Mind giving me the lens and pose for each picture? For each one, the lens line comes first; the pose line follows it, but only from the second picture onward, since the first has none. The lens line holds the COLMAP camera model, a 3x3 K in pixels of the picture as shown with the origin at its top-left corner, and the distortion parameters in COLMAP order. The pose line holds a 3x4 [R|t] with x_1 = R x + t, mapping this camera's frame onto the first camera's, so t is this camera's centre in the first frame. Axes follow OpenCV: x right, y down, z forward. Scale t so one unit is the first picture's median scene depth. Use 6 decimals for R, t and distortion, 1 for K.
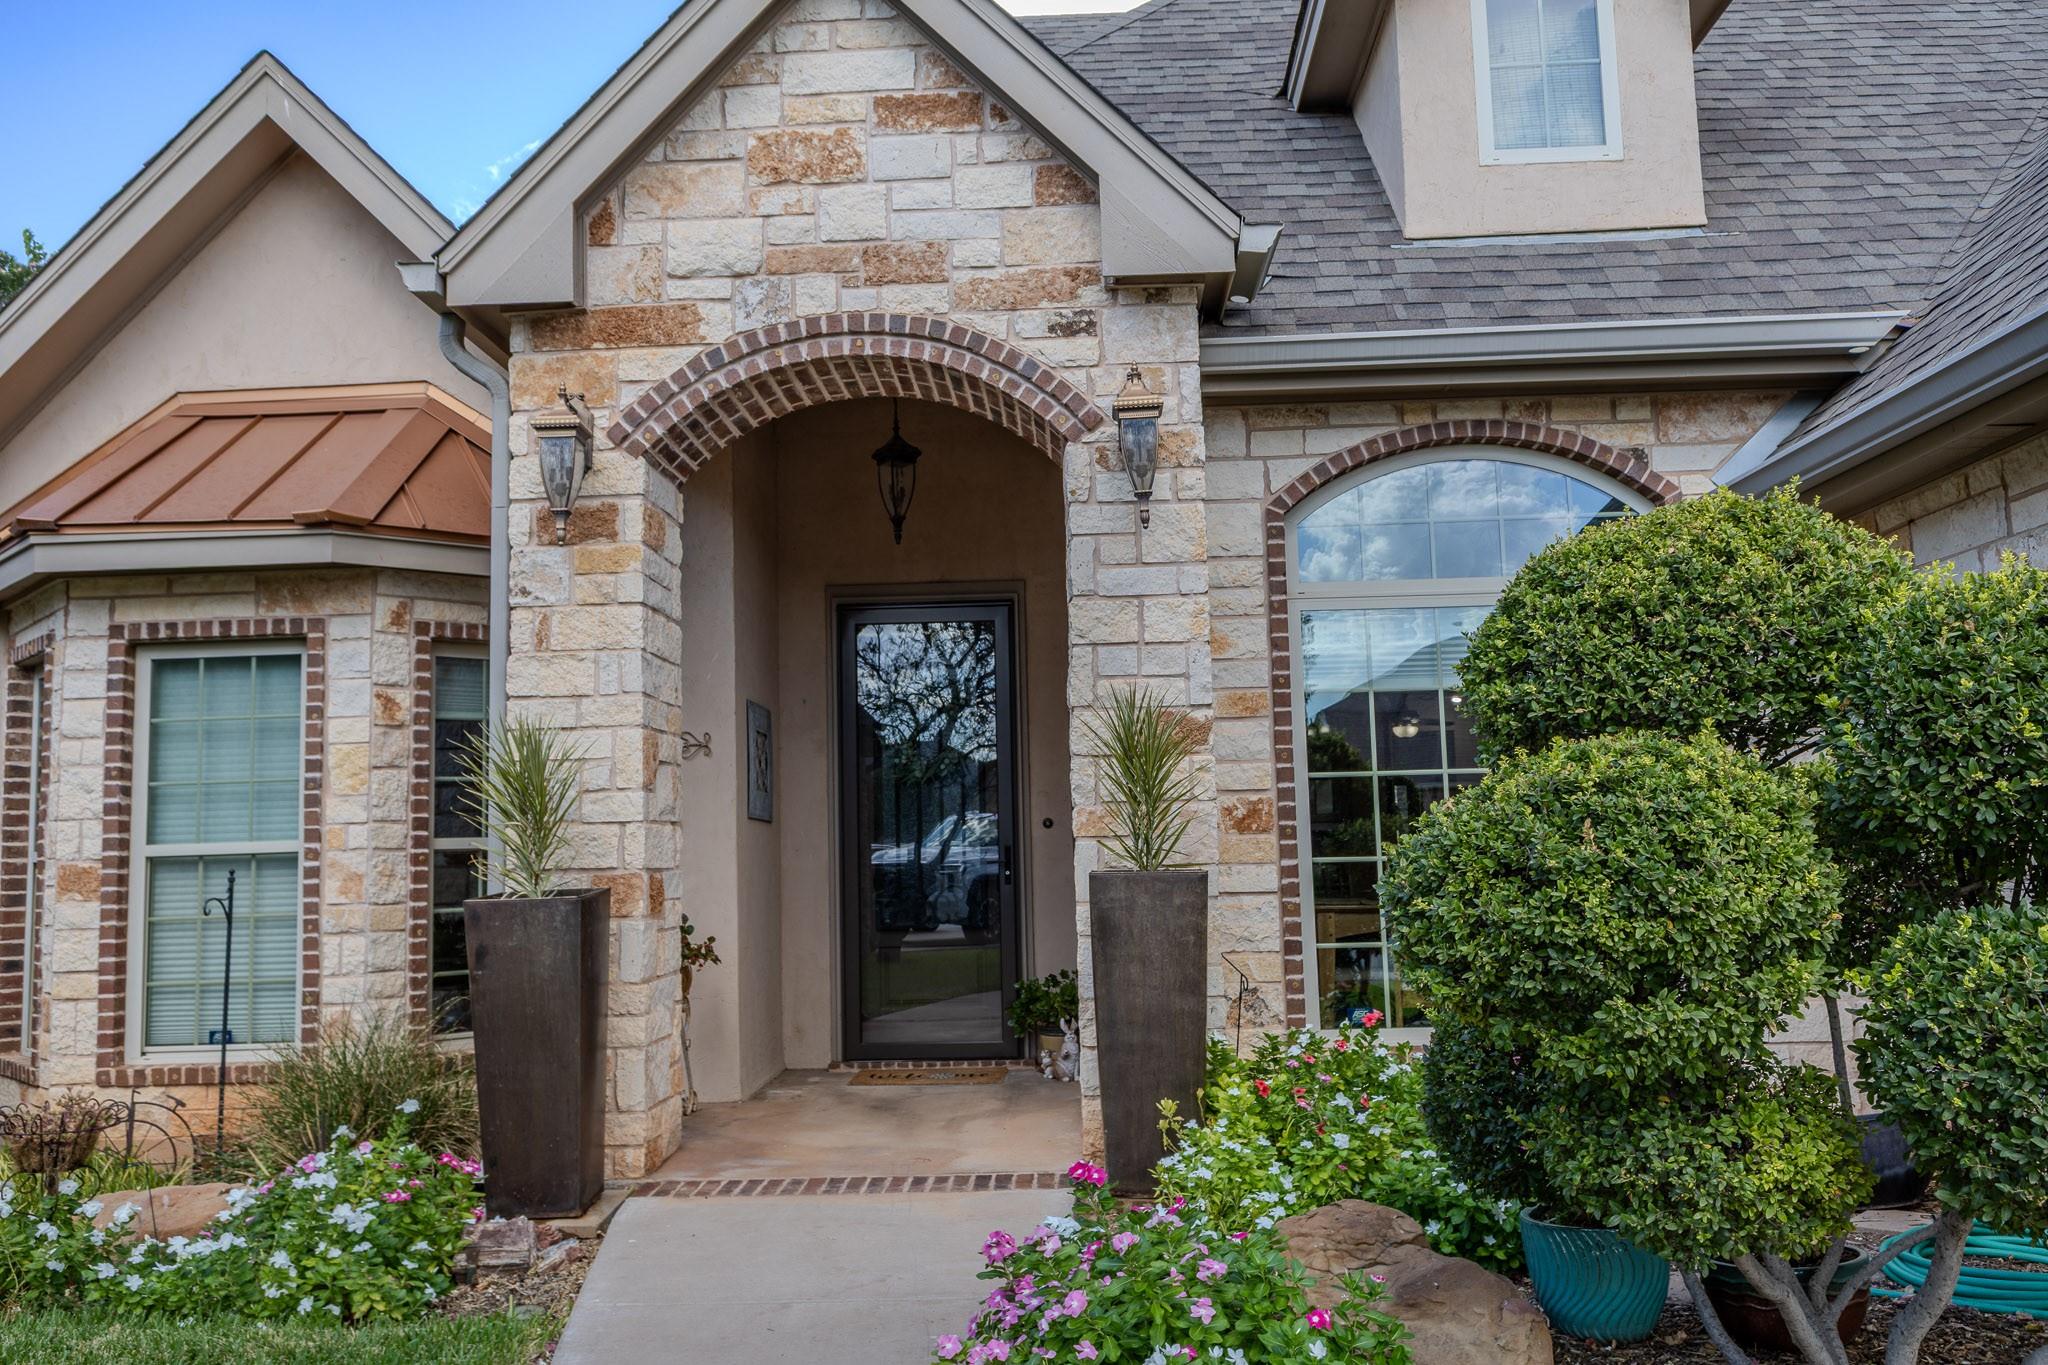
lens RADIAL K [[1686.6, 0, 1027.1], [0, 1686.6, 695.3], [0, 0, 1]] dist [-0.006123, -0.016771]
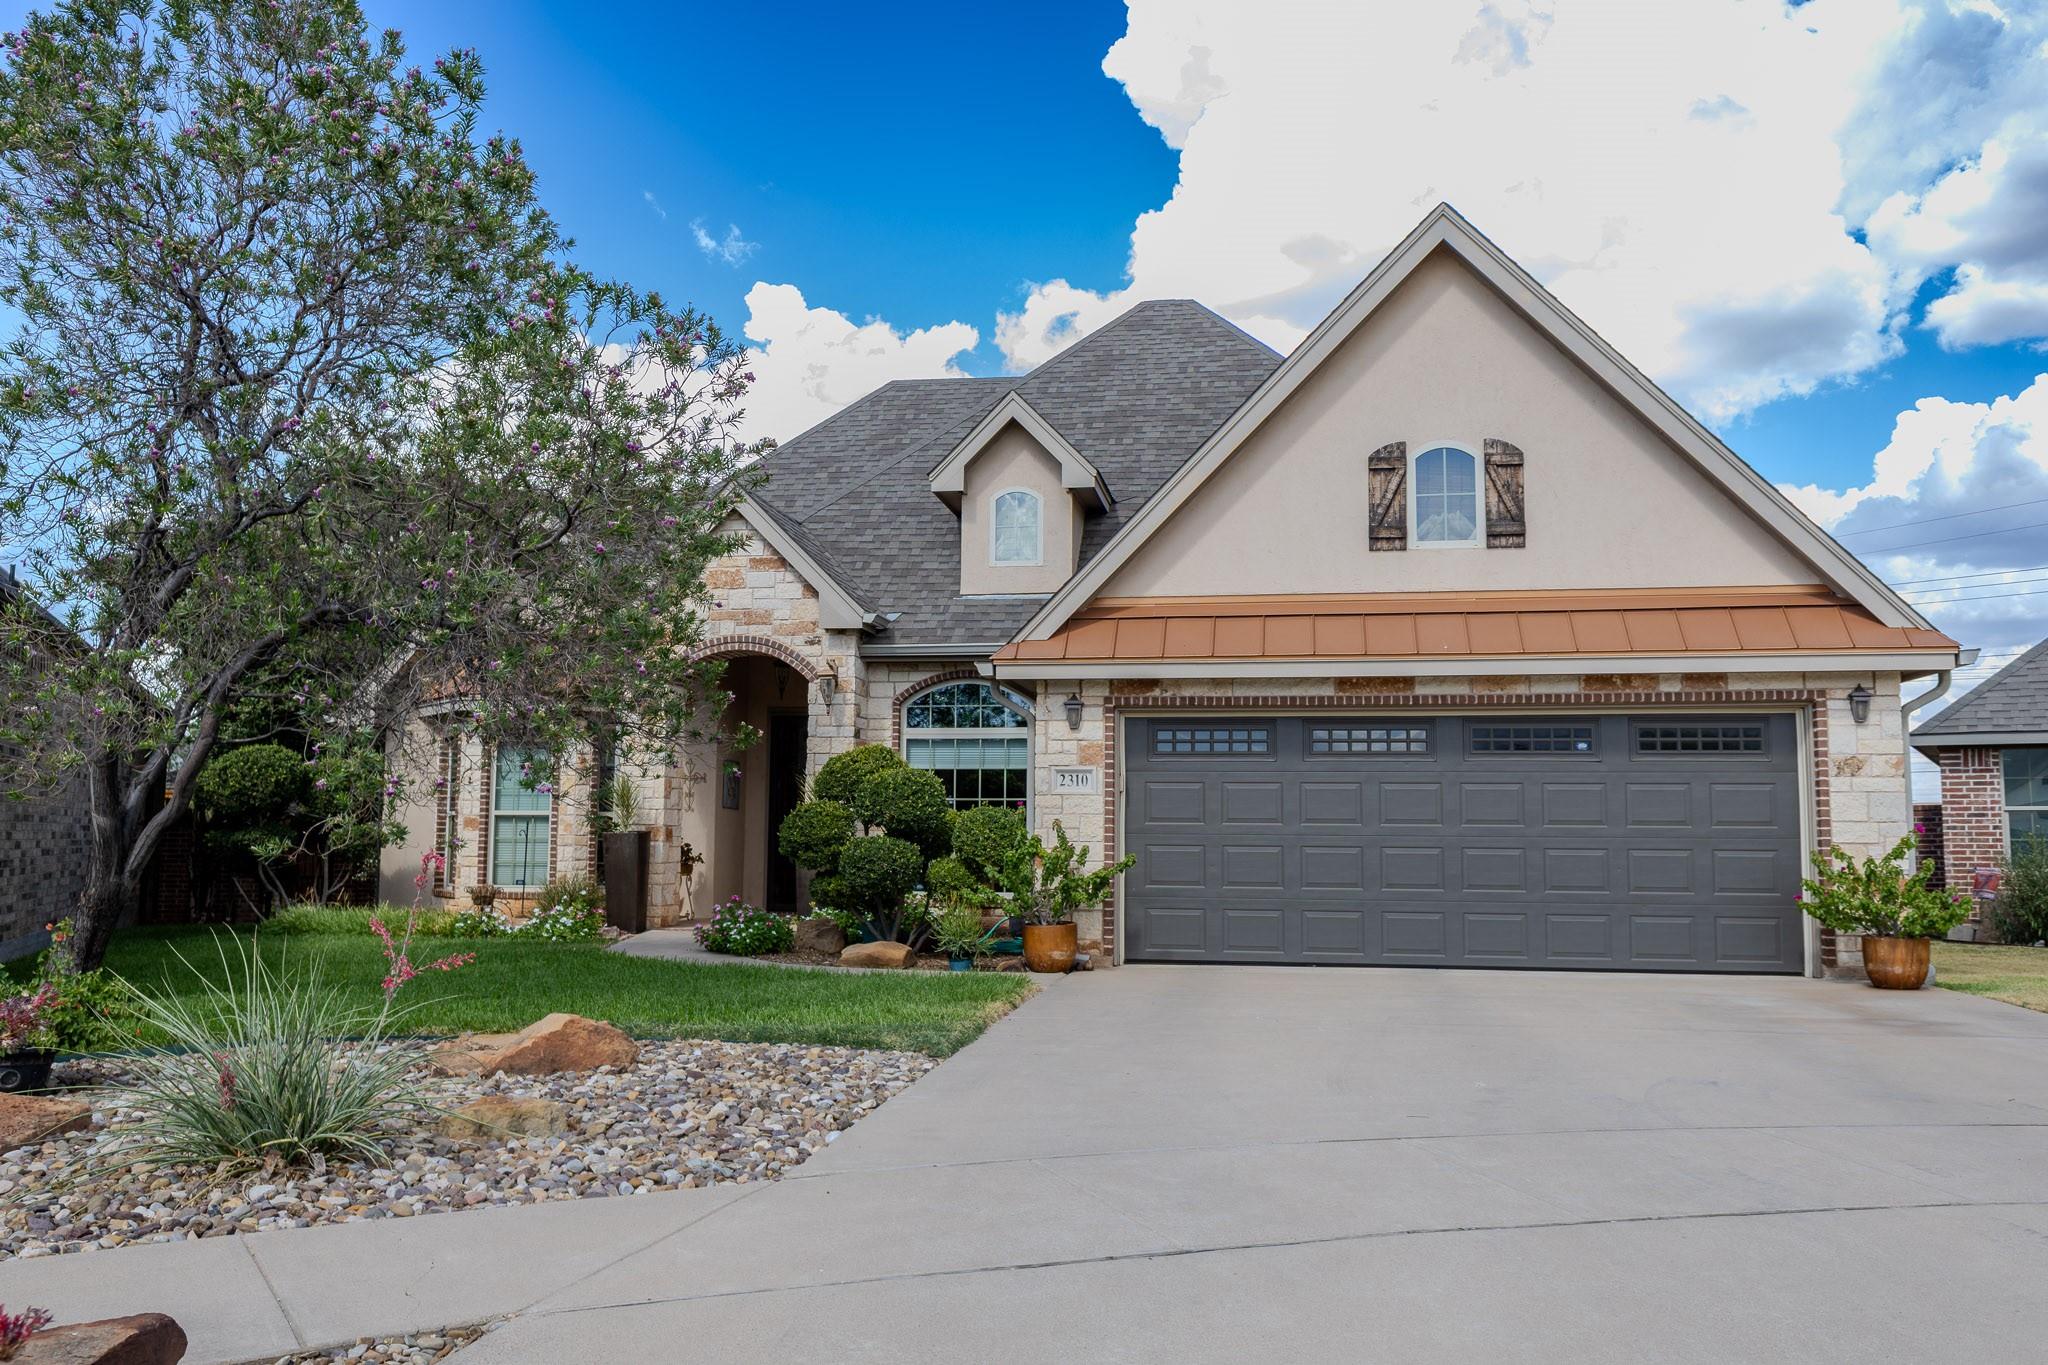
lens RADIAL K [[1686.6, 0, 1024.7], [0, 1686.6, 683.5], [0, 0, 1]] dist [-0.006123, -0.016771]
pose [[0.992752, 0.021756, -0.118192, 0.640424], [-0.021240, 0.999759, 0.005620, -0.150360], [0.118285, -0.003069, 0.992975, -1.598130]]
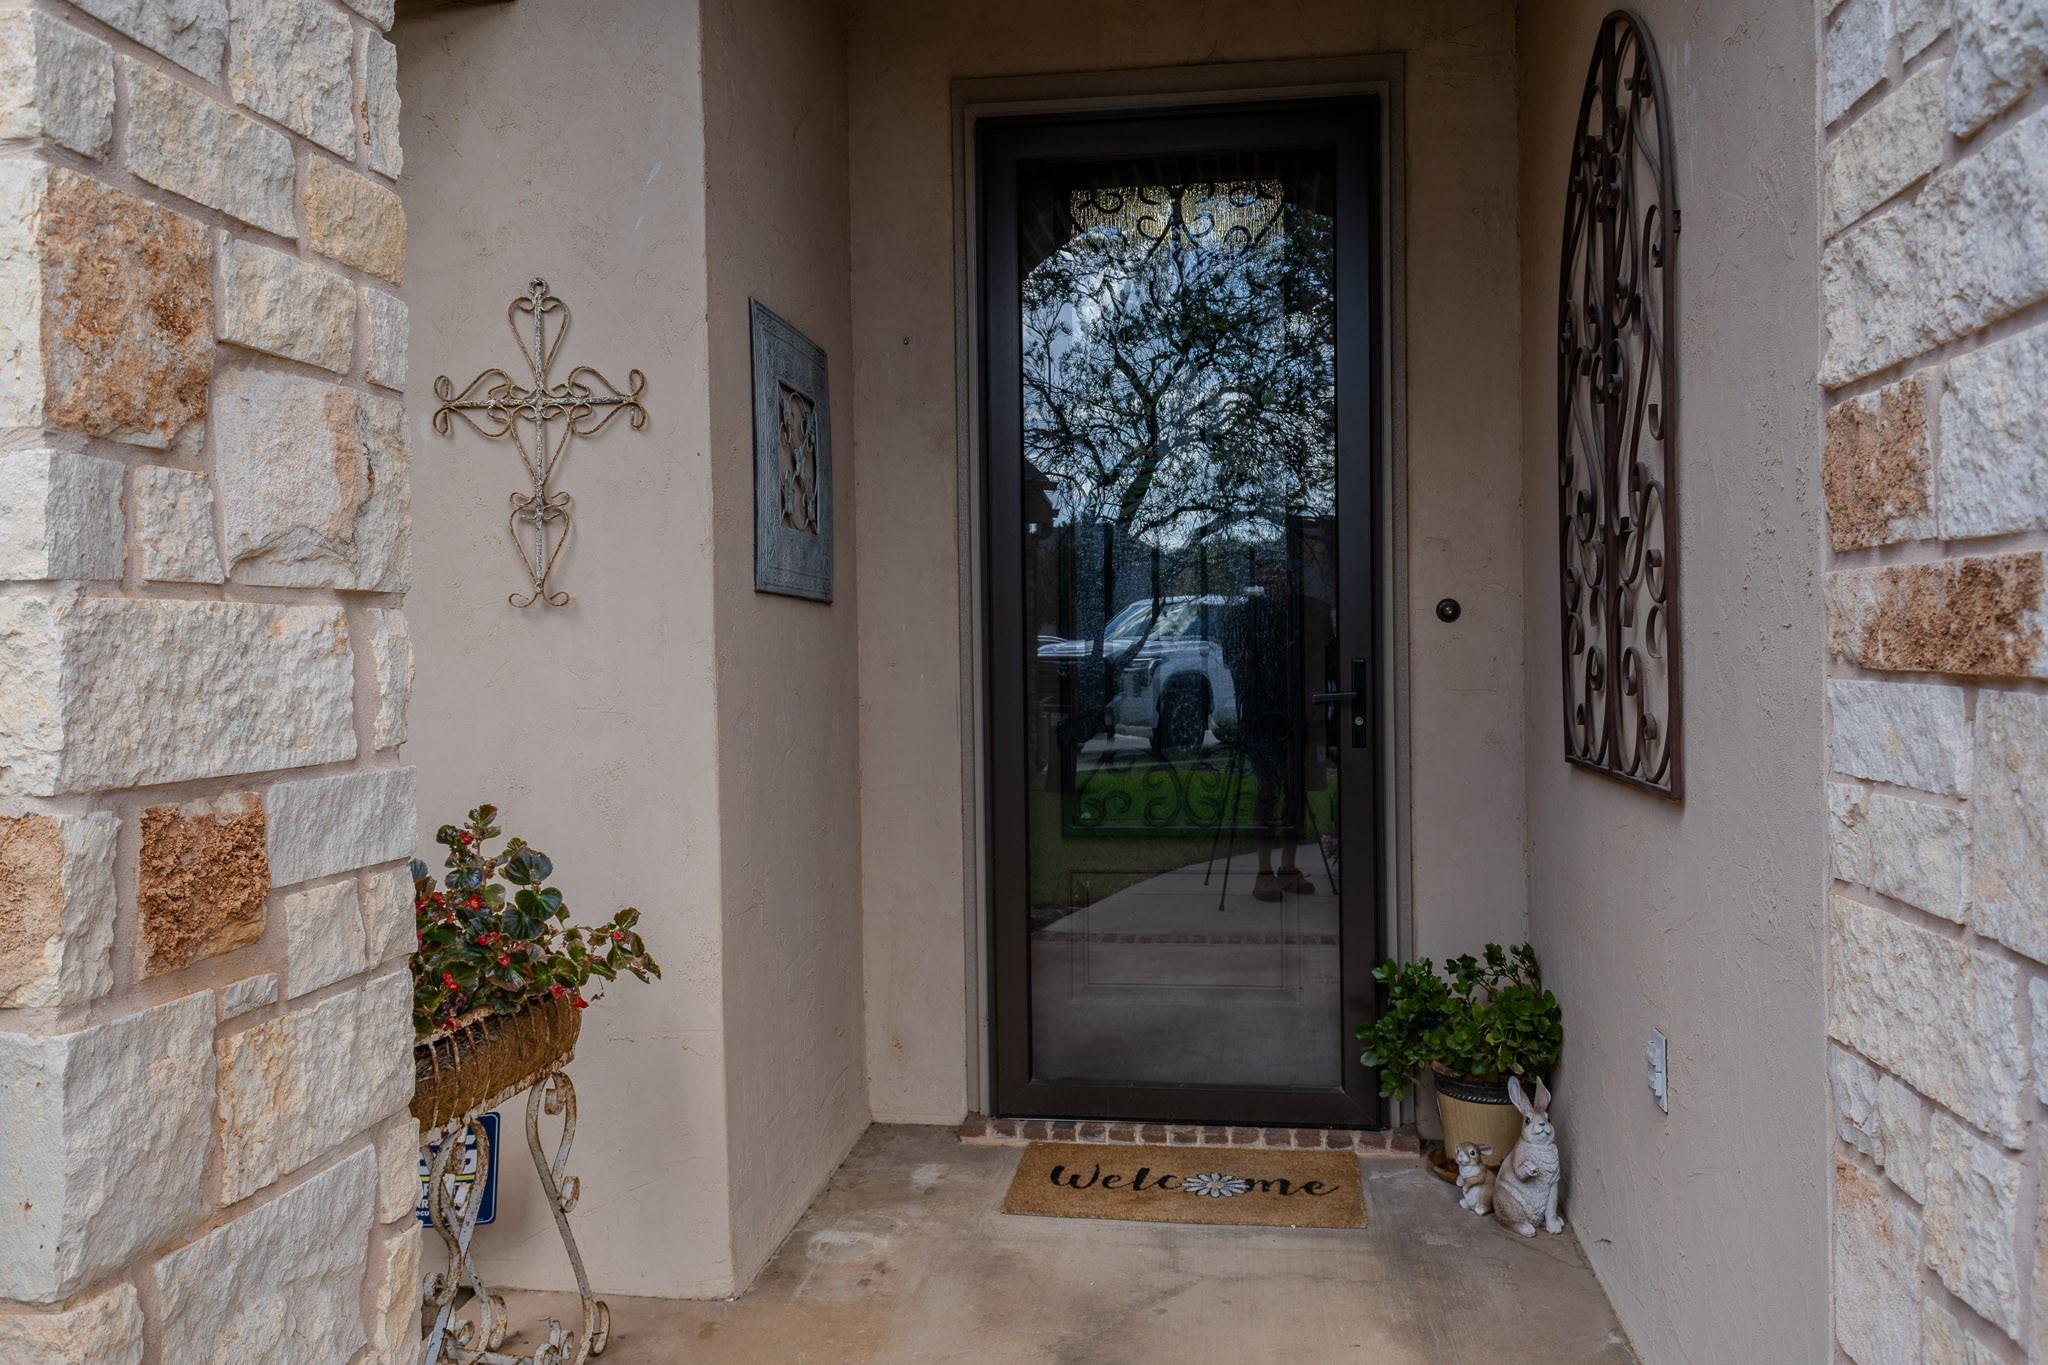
lens RADIAL K [[1686.6, 0, 1026.7], [0, 1686.6, 676.5], [0, 0, 1]] dist [-0.006123, -0.016771]
pose [[0.995290, 0.010319, -0.096389, -0.068510], [0.000757, 0.993461, 0.114169, 0.052963], [0.096937, -0.113704, 0.988774, 0.679276]]
